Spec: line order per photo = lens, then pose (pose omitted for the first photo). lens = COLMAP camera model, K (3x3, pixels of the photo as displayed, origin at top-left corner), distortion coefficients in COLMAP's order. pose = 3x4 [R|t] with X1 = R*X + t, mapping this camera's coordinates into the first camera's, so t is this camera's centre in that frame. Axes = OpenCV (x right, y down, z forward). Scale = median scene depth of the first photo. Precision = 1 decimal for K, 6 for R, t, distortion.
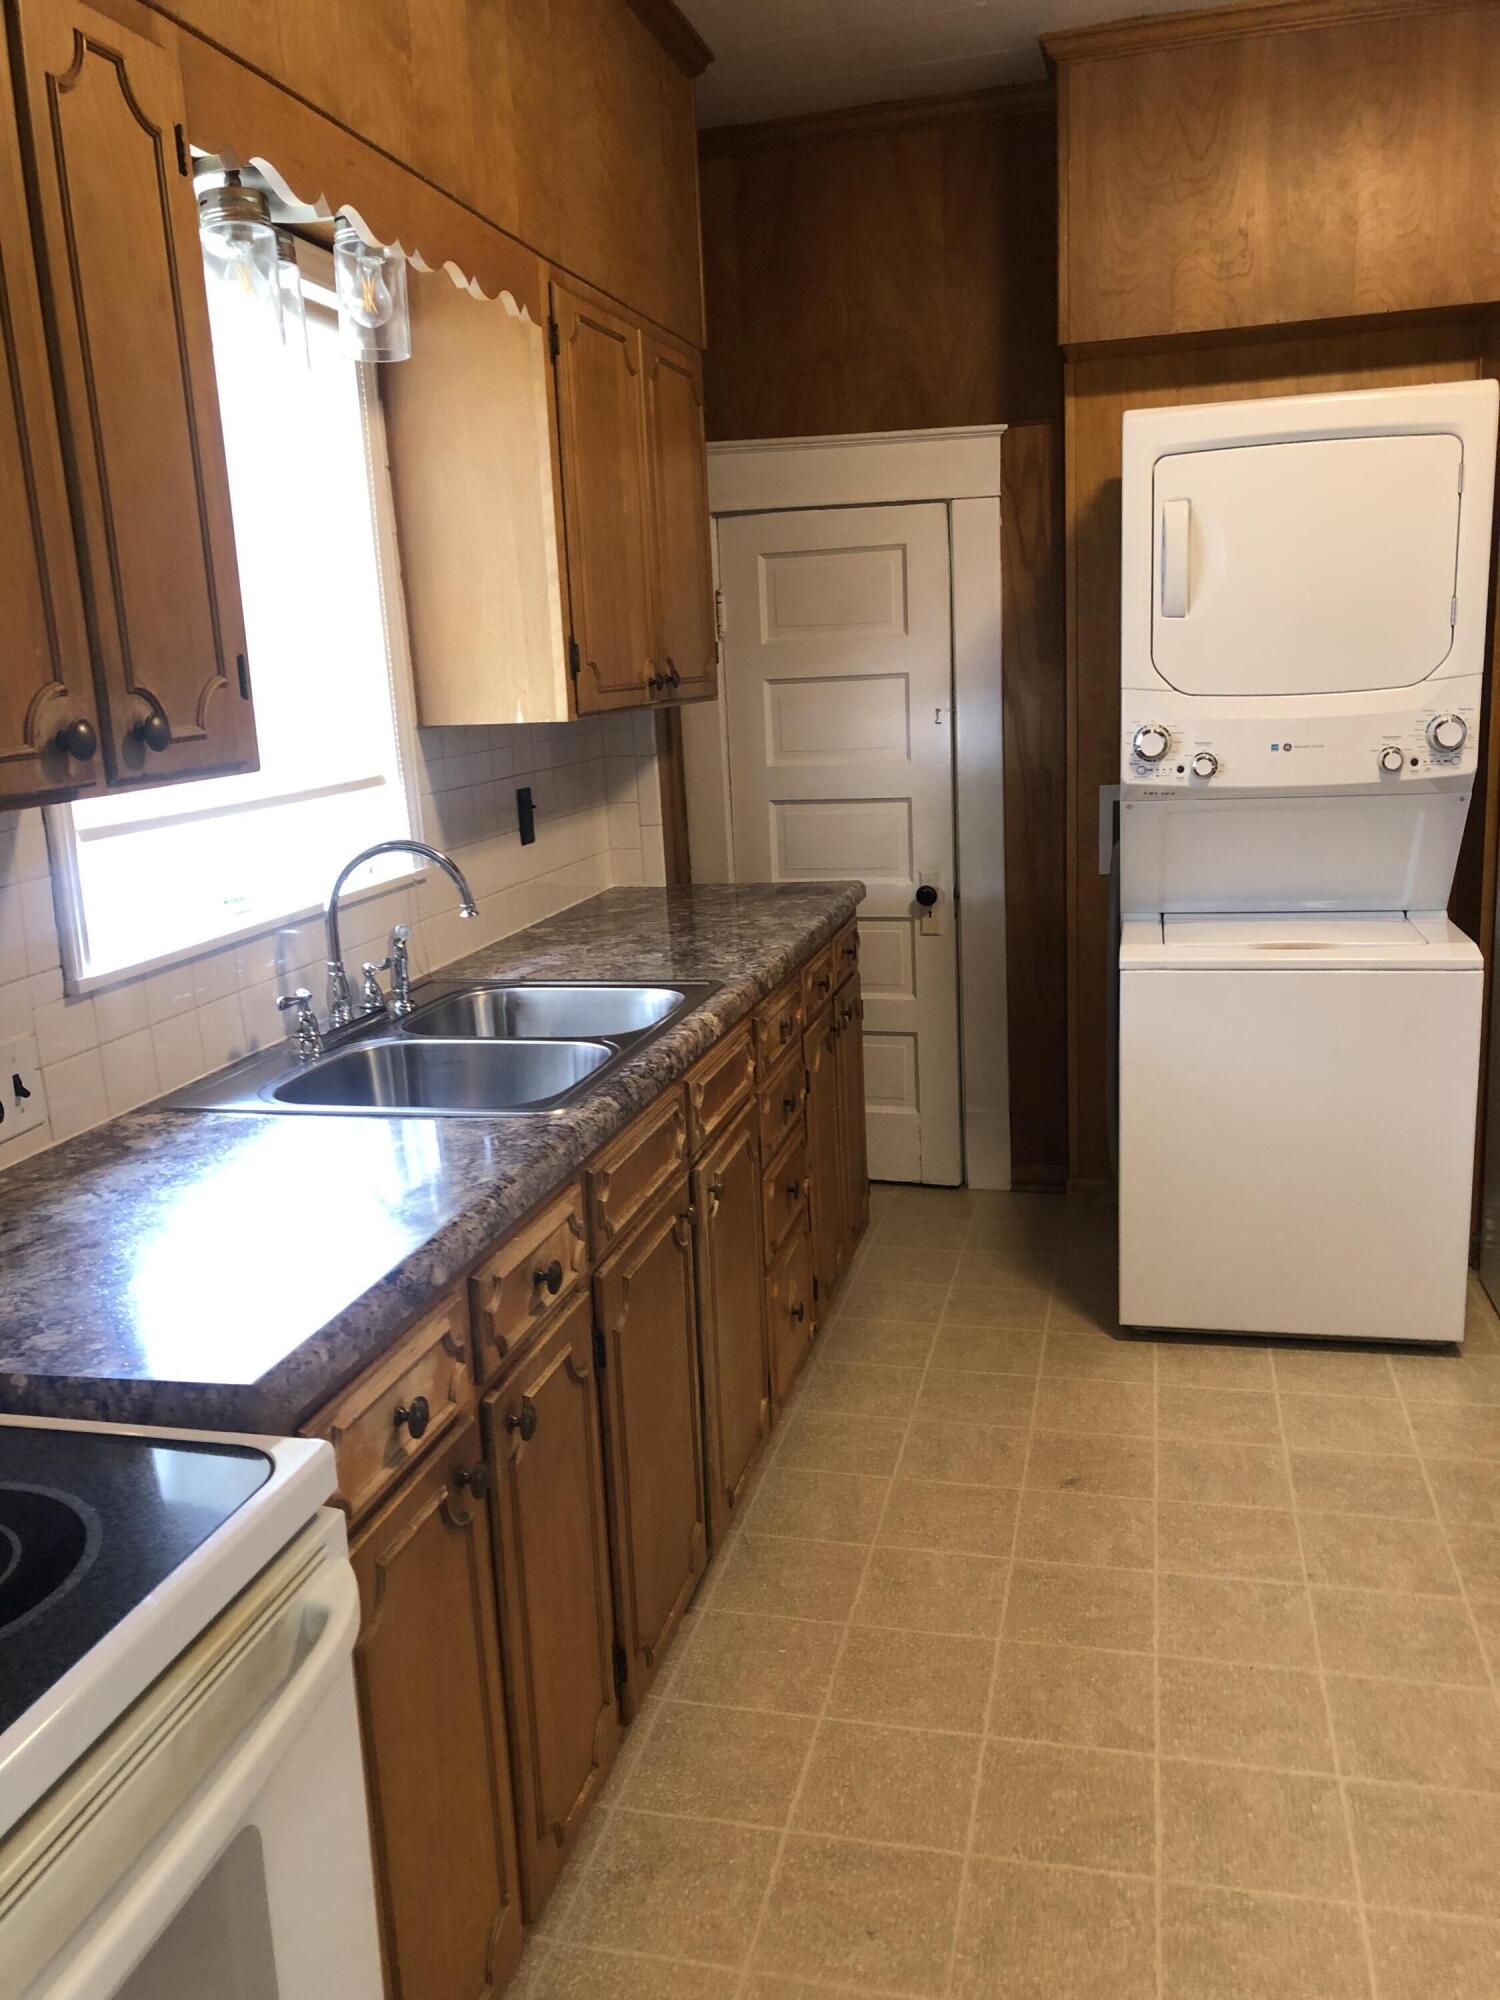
lens RADIAL K [[1642.8, 0, 746.2], [0, 1642.8, 1041.5], [0, 0, 1]] dist [0.047940, -0.041874]
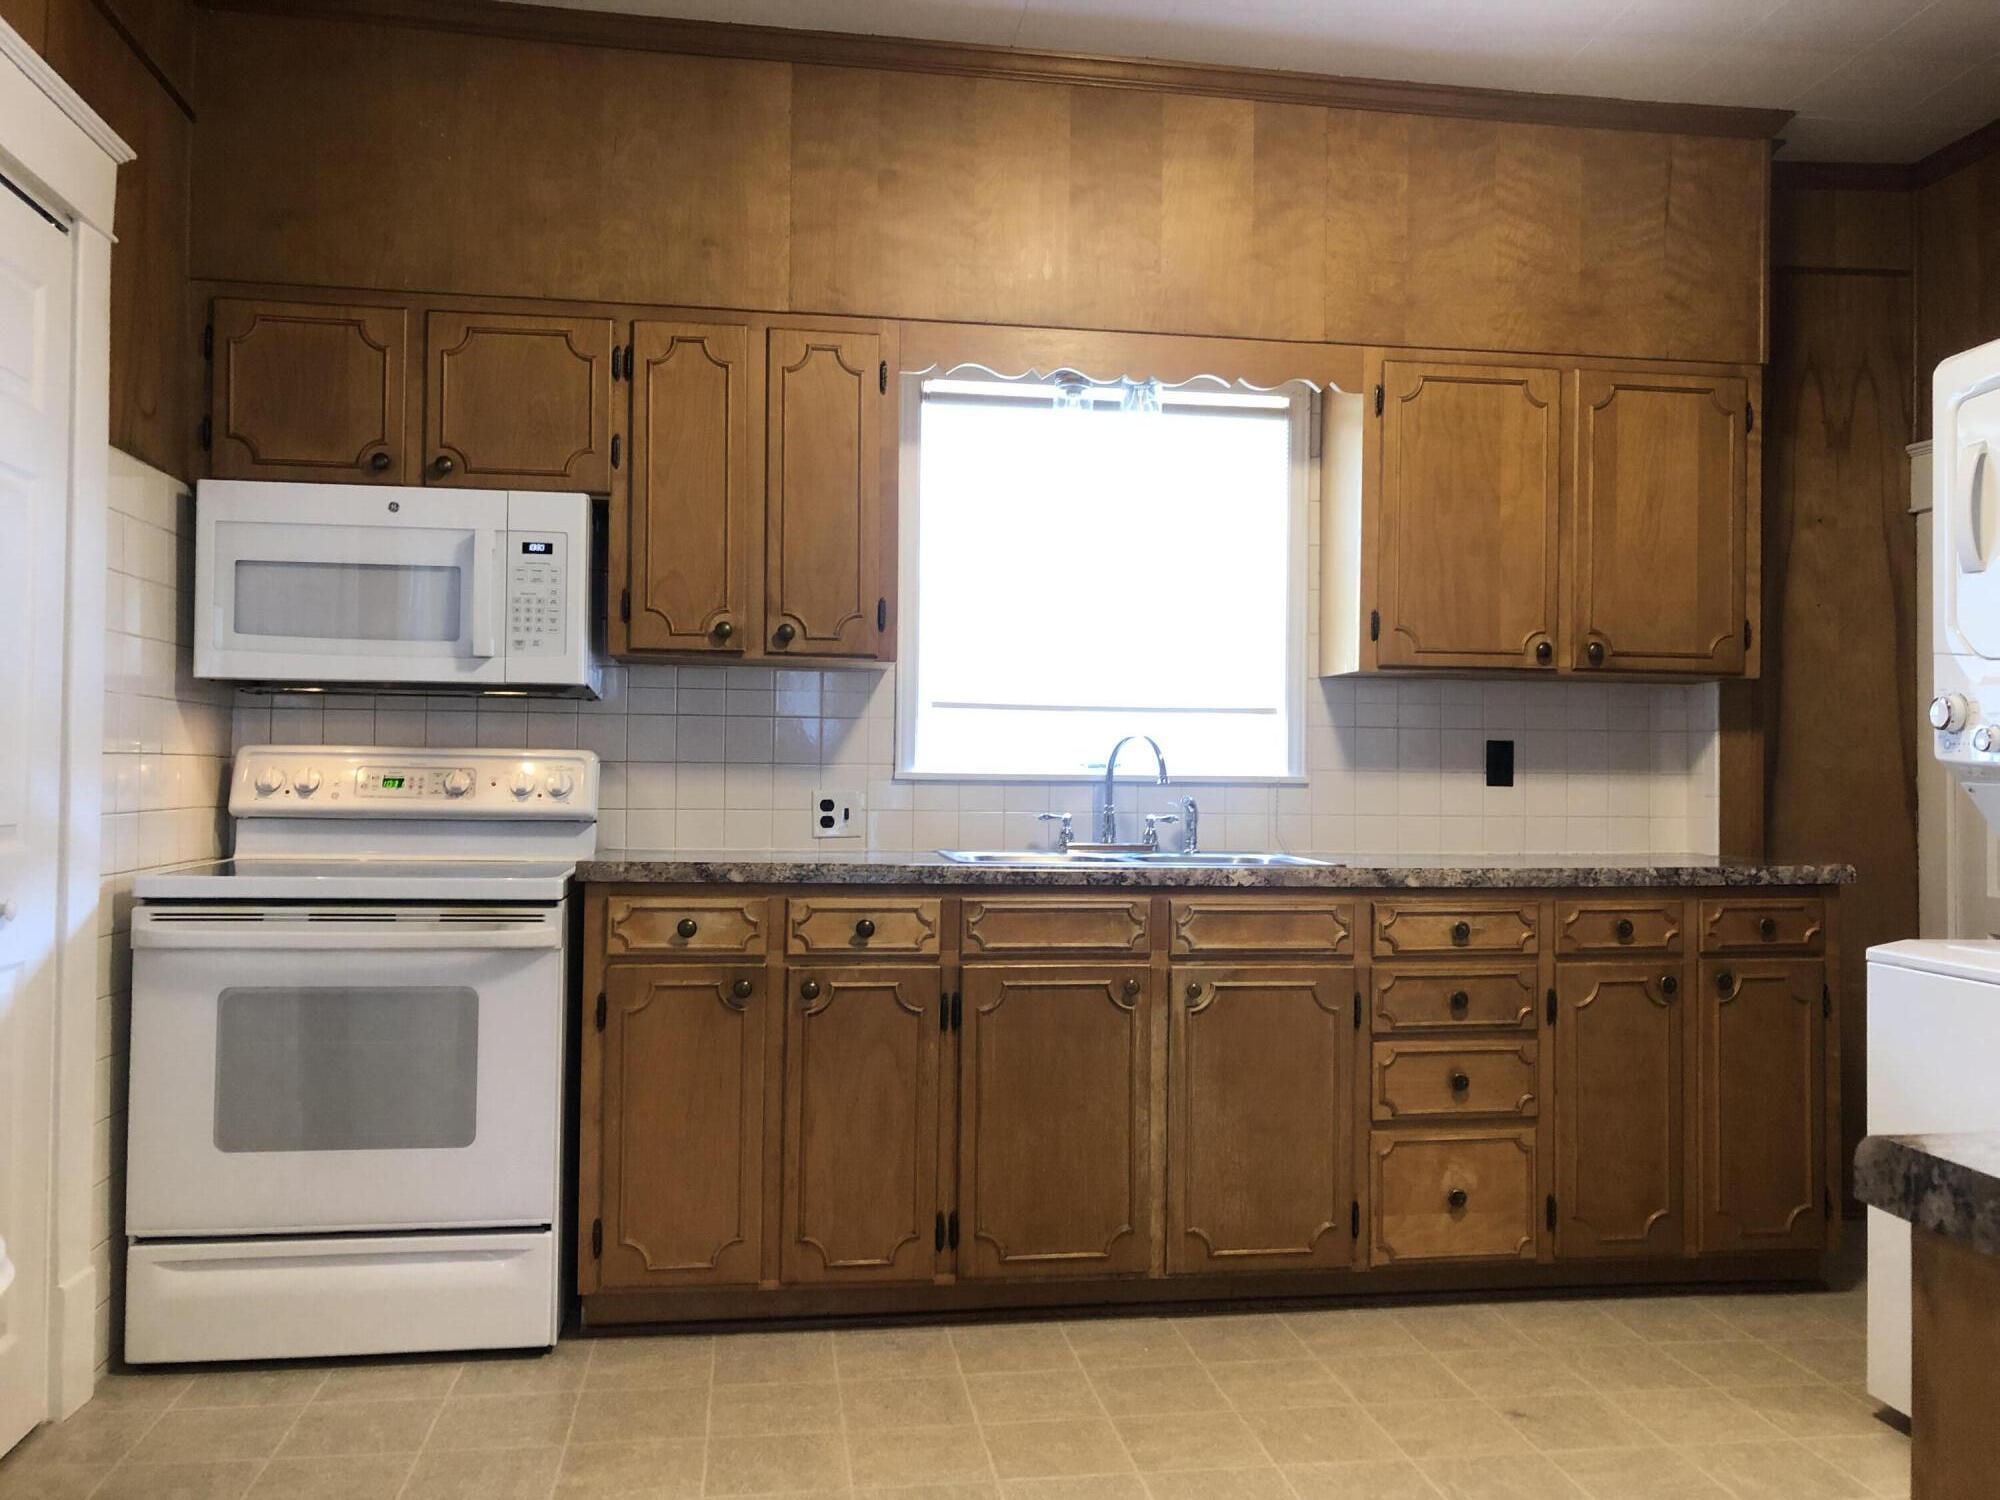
lens RADIAL K [[1642.8, 0, 1008.8], [0, 1642.8, 760.6], [0, 0, 1]] dist [0.047940, -0.041874]
pose [[0.385767, 0.050154, -0.921232, 0.884914], [-0.242321, 0.968972, -0.048718, 0.008045], [0.890205, 0.242028, 0.385951, 0.225374]]
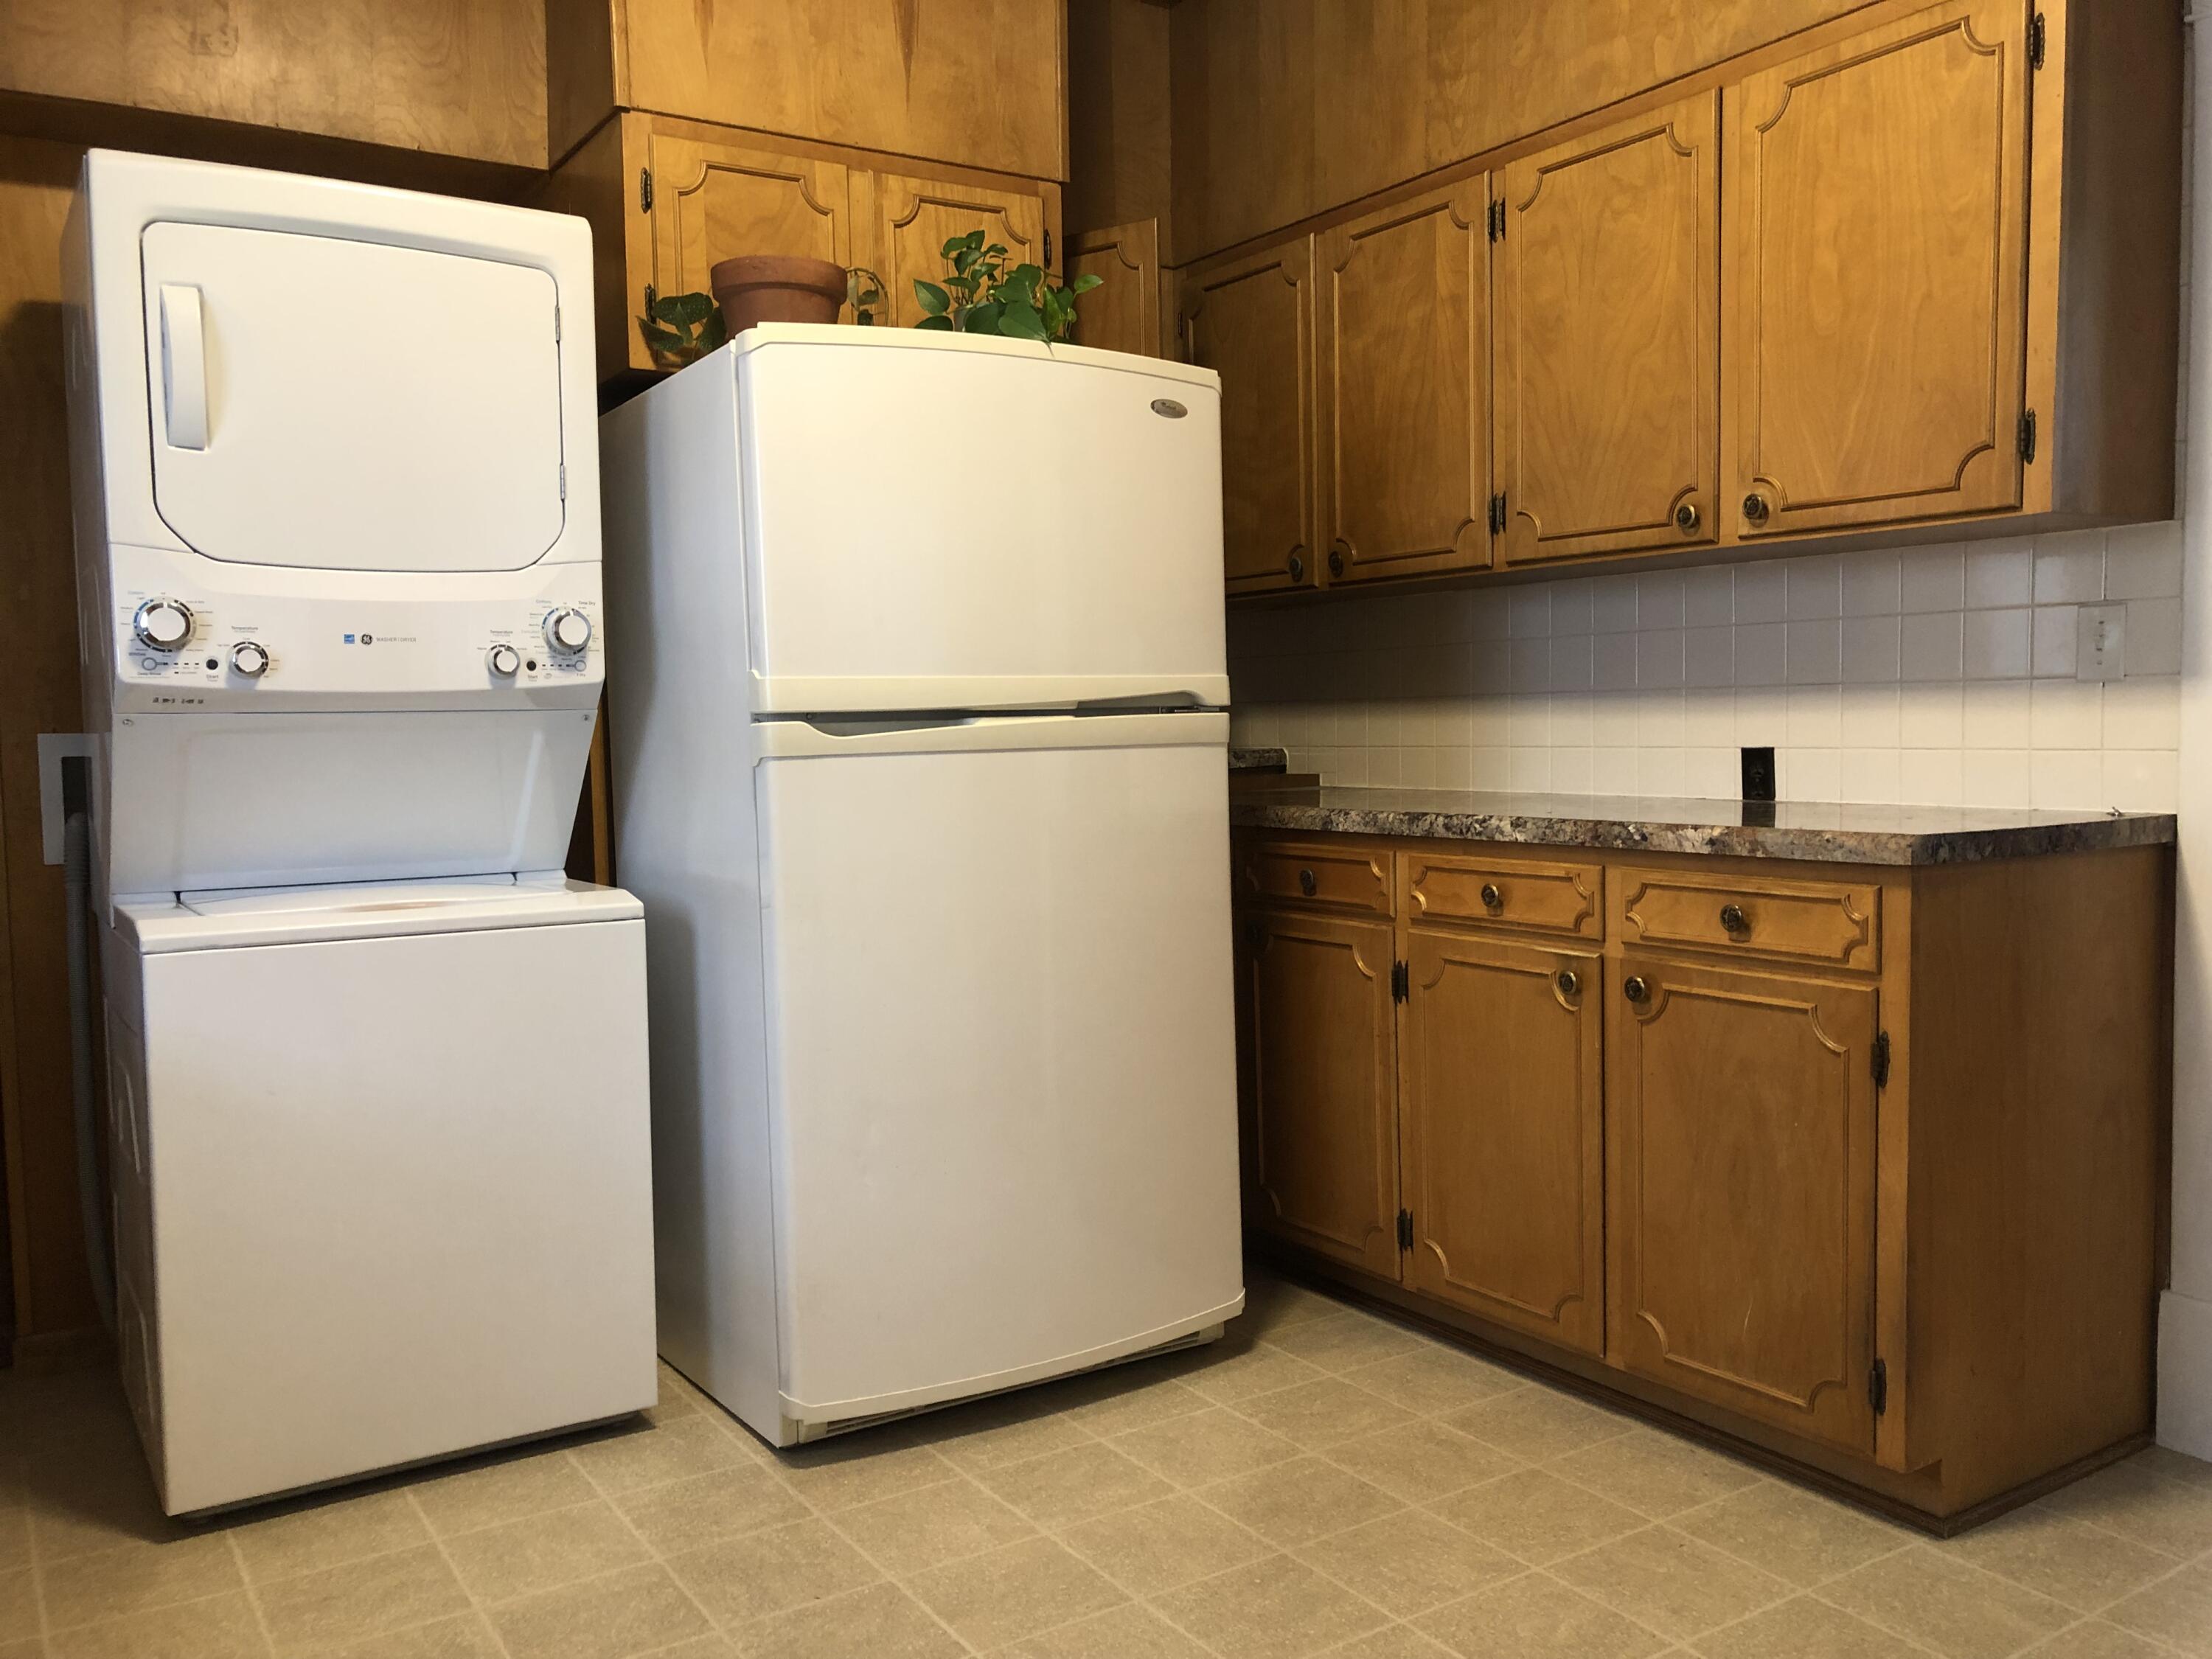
lens RADIAL K [[1816.9, 0, 1115.8], [0, 1816.9, 841.2], [0, 0, 1]] dist [0.047940, -0.041874]
pose [[0.691101, -0.009163, 0.722700, -0.034950], [0.149659, 0.980062, -0.130689, 0.068686], [-0.707094, 0.198479, 0.678694, 0.221989]]
